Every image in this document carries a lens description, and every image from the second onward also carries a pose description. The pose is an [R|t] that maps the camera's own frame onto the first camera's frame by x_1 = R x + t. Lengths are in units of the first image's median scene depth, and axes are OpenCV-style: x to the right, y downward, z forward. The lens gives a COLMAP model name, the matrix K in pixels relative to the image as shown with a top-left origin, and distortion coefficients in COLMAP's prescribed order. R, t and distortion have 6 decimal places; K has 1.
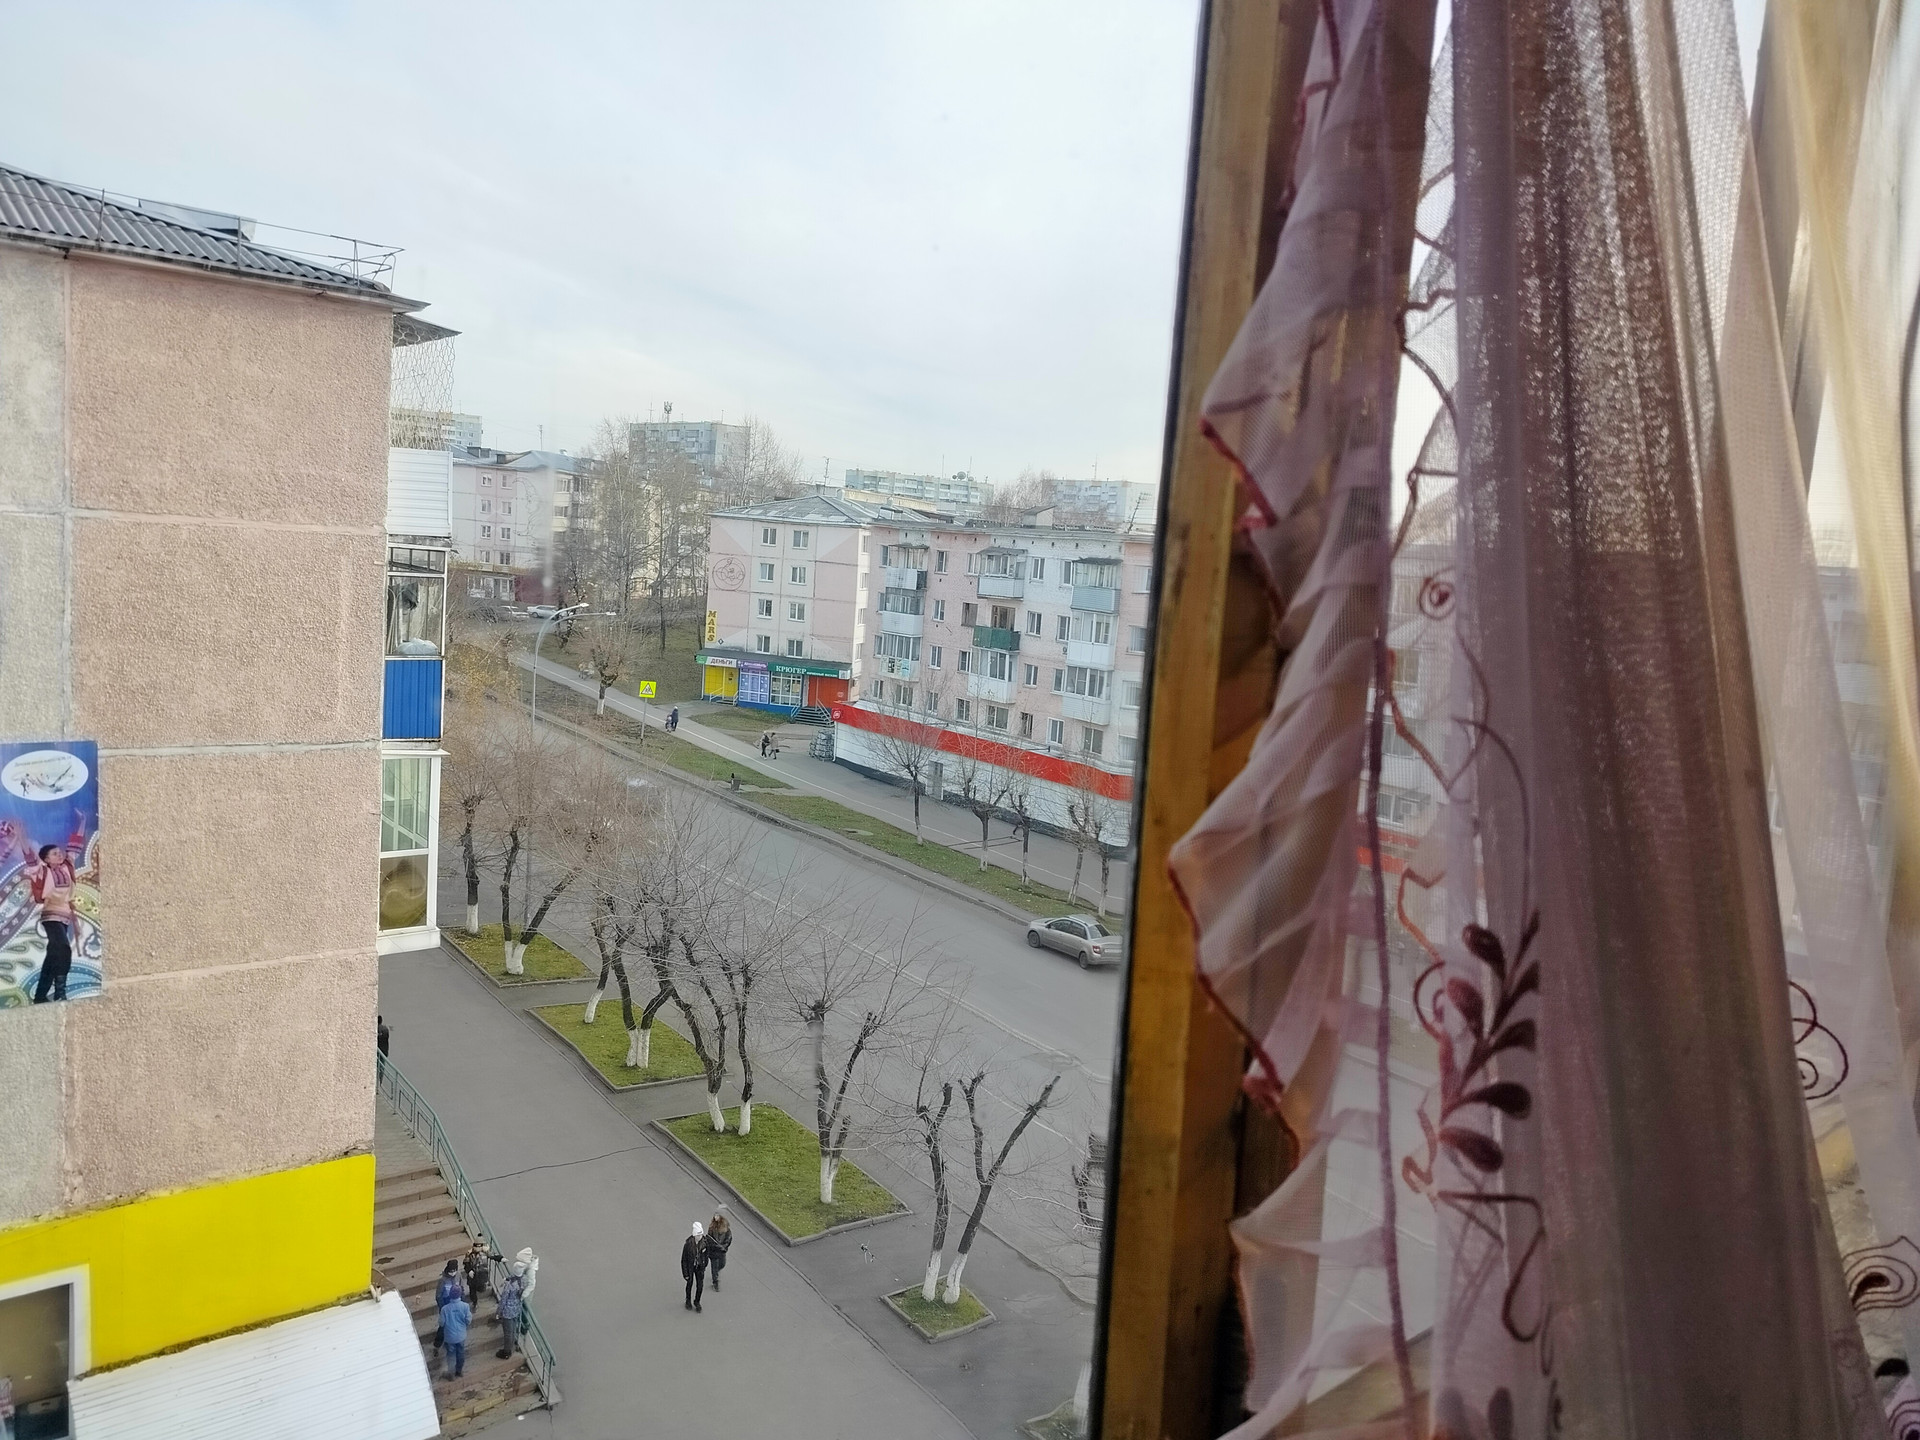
lens RADIAL K [[1357.1, 0, 953.3], [0, 1357.1, 715.5], [0, 0, 1]] dist [0.060796, -0.057750]
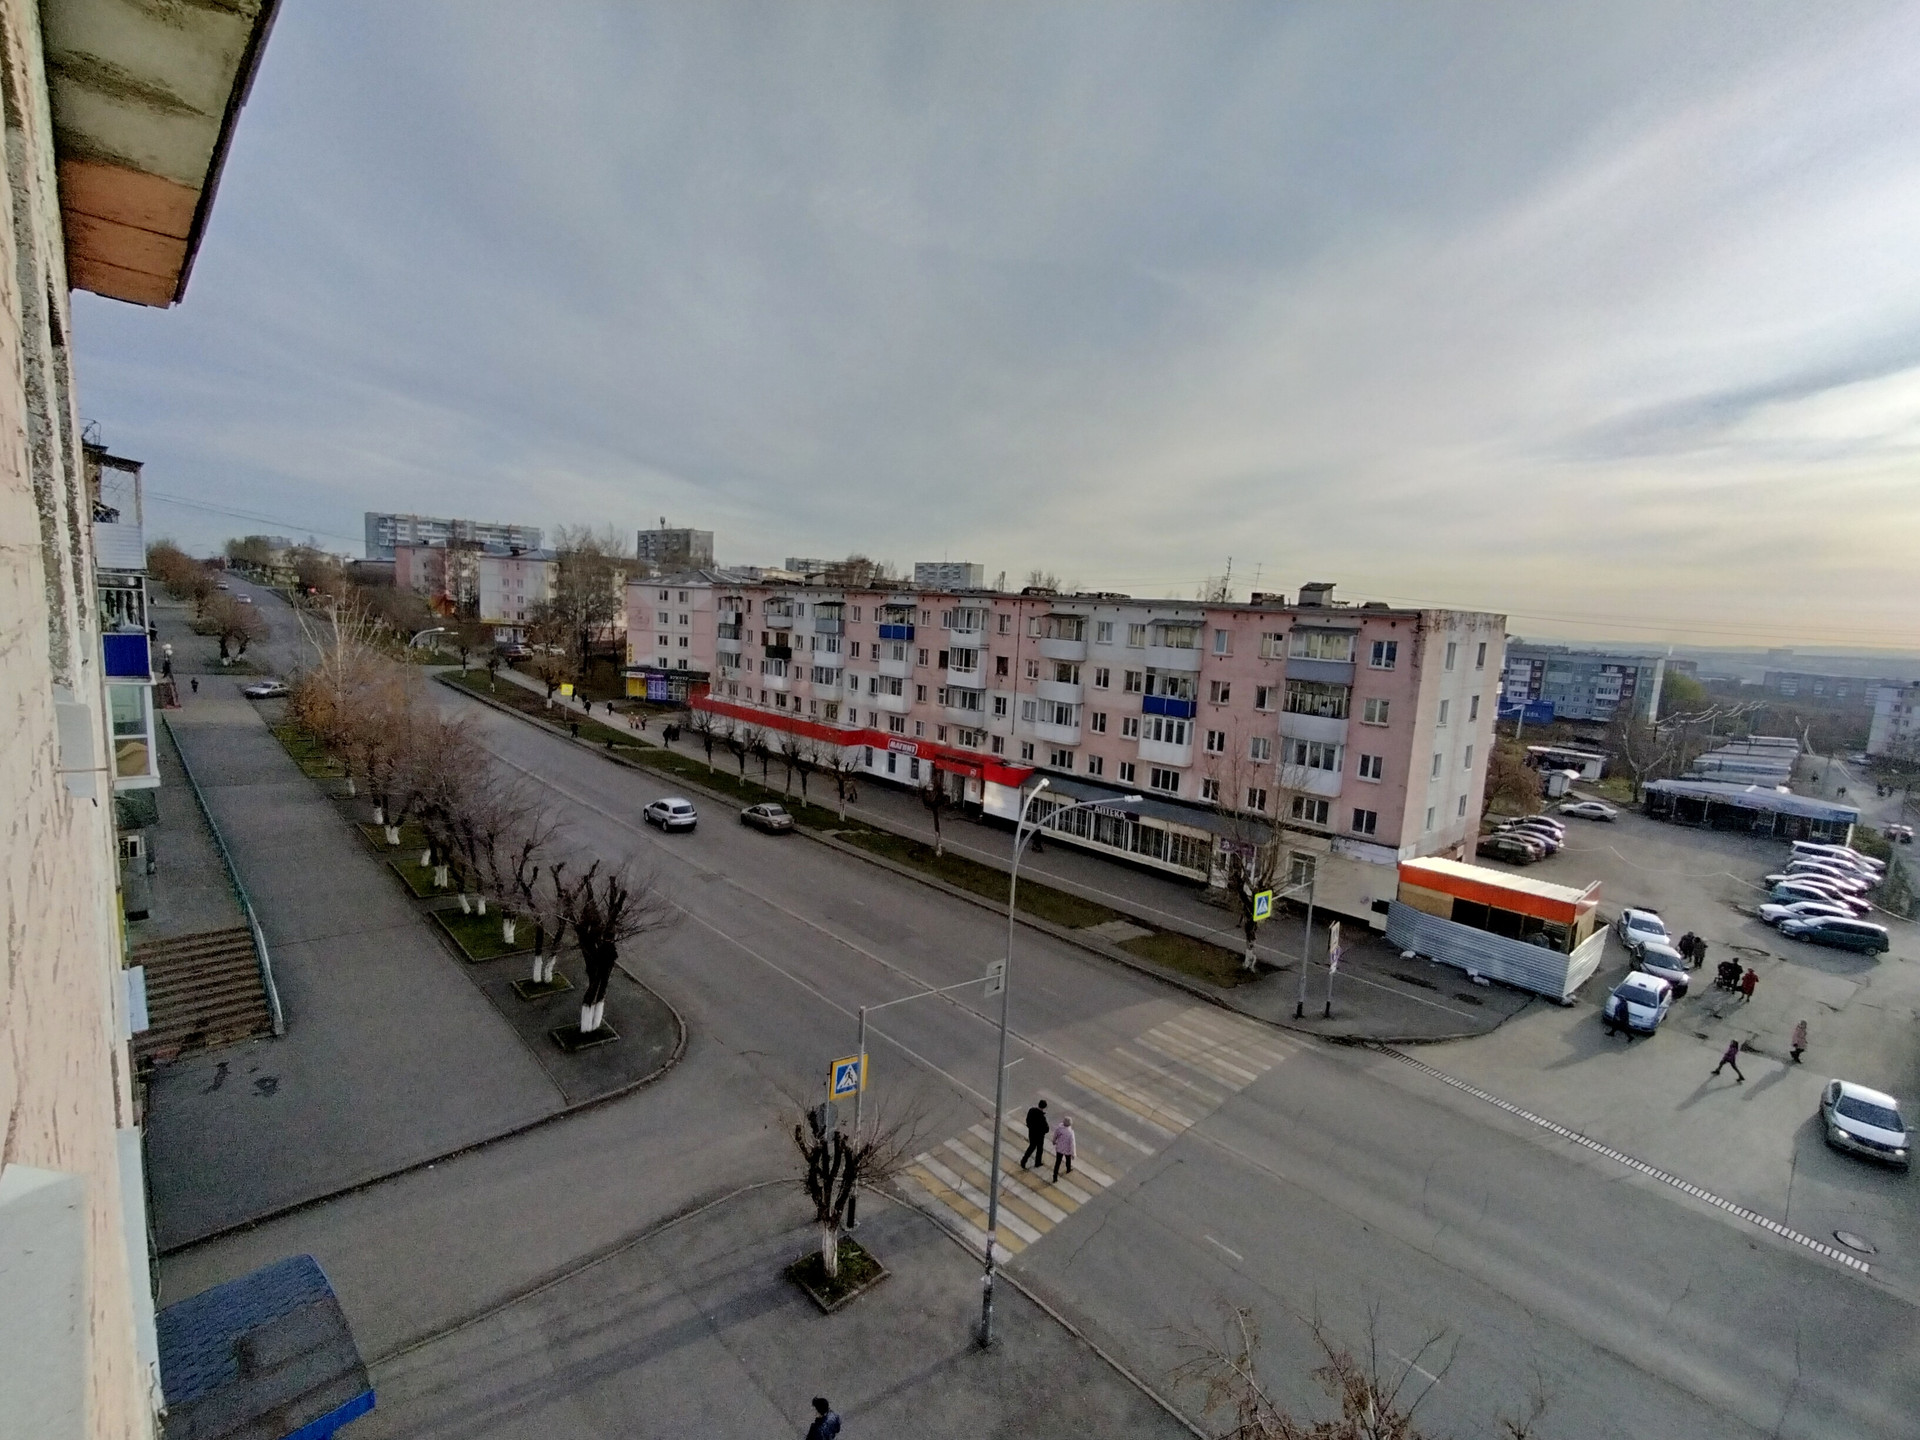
lens RADIAL K [[880.9, 0, 964.7], [0, 880.9, 716.4], [0, 0, 1]] dist [0.001482, 0.004816]
pose [[0.995685, -0.030522, 0.087629, 0.153846], [0.030691, 0.999529, -0.000580, 0.027511], [-0.087570, 0.003267, 0.996153, -0.080263]]
